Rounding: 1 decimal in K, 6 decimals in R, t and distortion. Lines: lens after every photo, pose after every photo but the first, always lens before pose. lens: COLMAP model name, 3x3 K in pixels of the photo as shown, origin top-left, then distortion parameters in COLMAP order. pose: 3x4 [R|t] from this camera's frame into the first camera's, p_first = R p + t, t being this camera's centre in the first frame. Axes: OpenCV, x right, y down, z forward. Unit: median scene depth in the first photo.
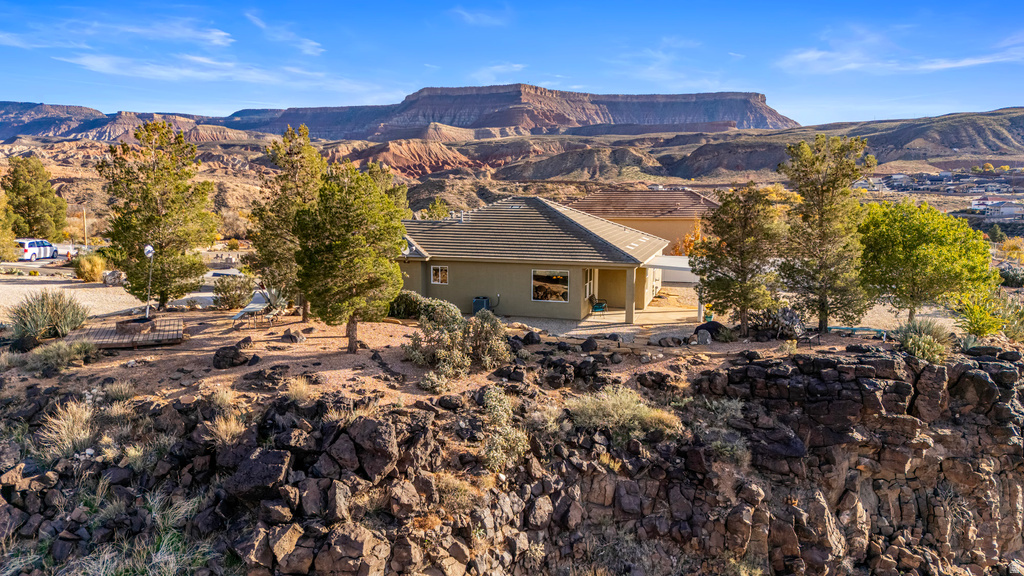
lens RADIAL K [[748.8, 0, 516.4], [0, 748.8, 292.0], [0, 0, 1]] dist [0.086425, -0.097788]
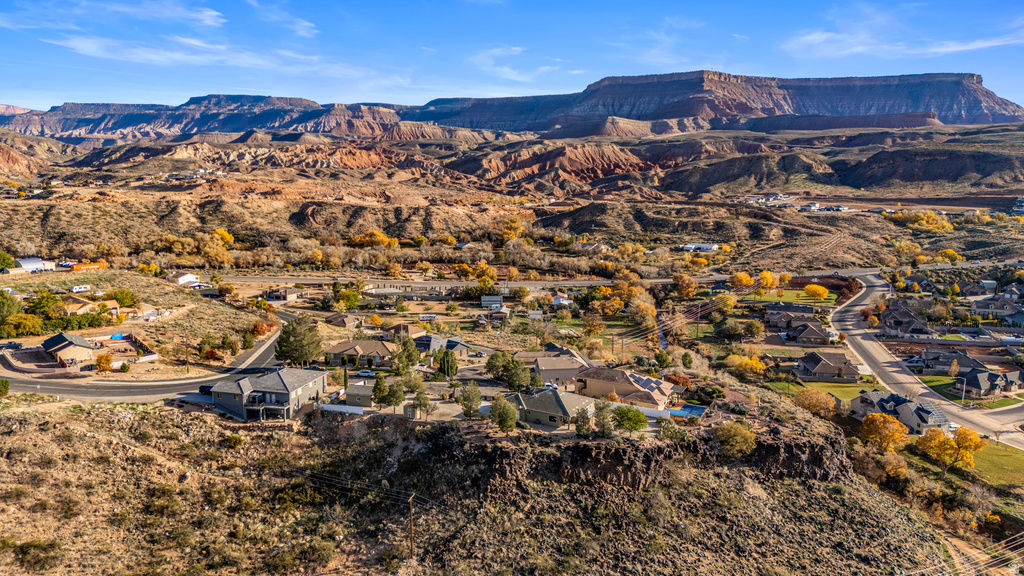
lens RADIAL K [[748.8, 0, 514.2], [0, 748.8, 294.9], [0, 0, 1]] dist [0.086425, -0.097788]
pose [[0.971901, 0.044488, -0.231149, 0.023593], [-0.037660, 0.998716, 0.033868, -0.025437], [0.232359, -0.024212, 0.972329, -0.096265]]
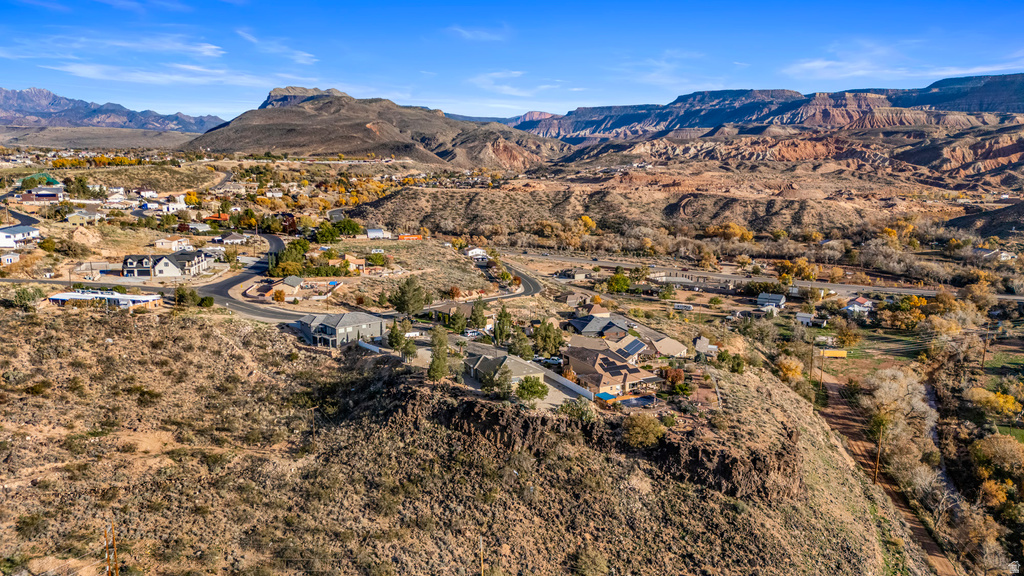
lens RADIAL K [[748.8, 0, 509.3], [0, 748.8, 286.4], [0, 0, 1]] dist [0.086425, -0.097788]
pose [[0.655833, 0.125695, -0.744368, 0.109405], [-0.103680, 0.991694, 0.076110, -0.029461], [0.747752, 0.027260, 0.663418, -0.064115]]
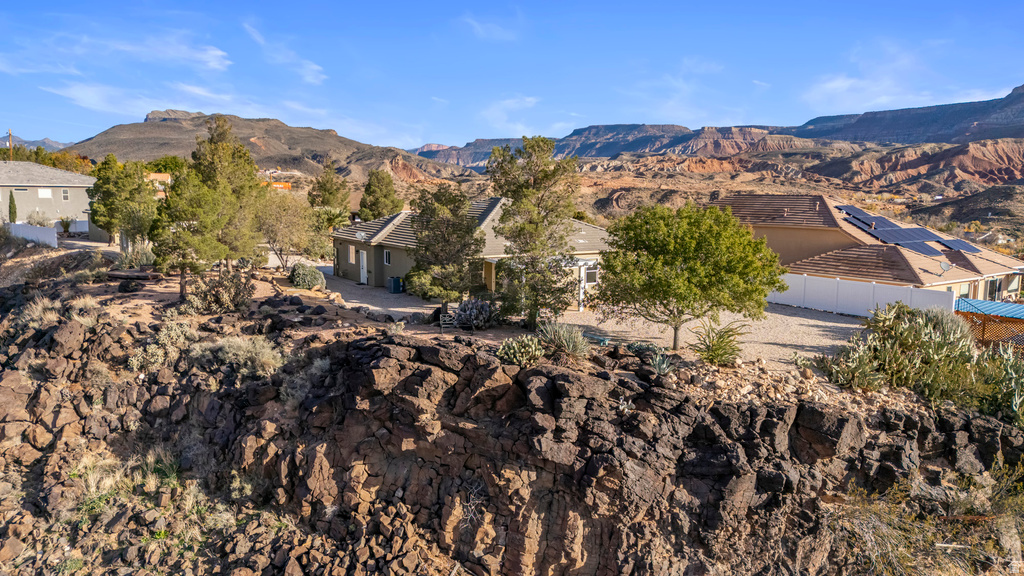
lens RADIAL K [[748.8, 0, 514.1], [0, 748.8, 291.7], [0, 0, 1]] dist [0.086425, -0.097788]
pose [[0.754800, 0.091466, -0.649547, 0.026525], [-0.098856, 0.994782, 0.025206, -0.000576], [0.648464, 0.045186, 0.759903, 0.005685]]
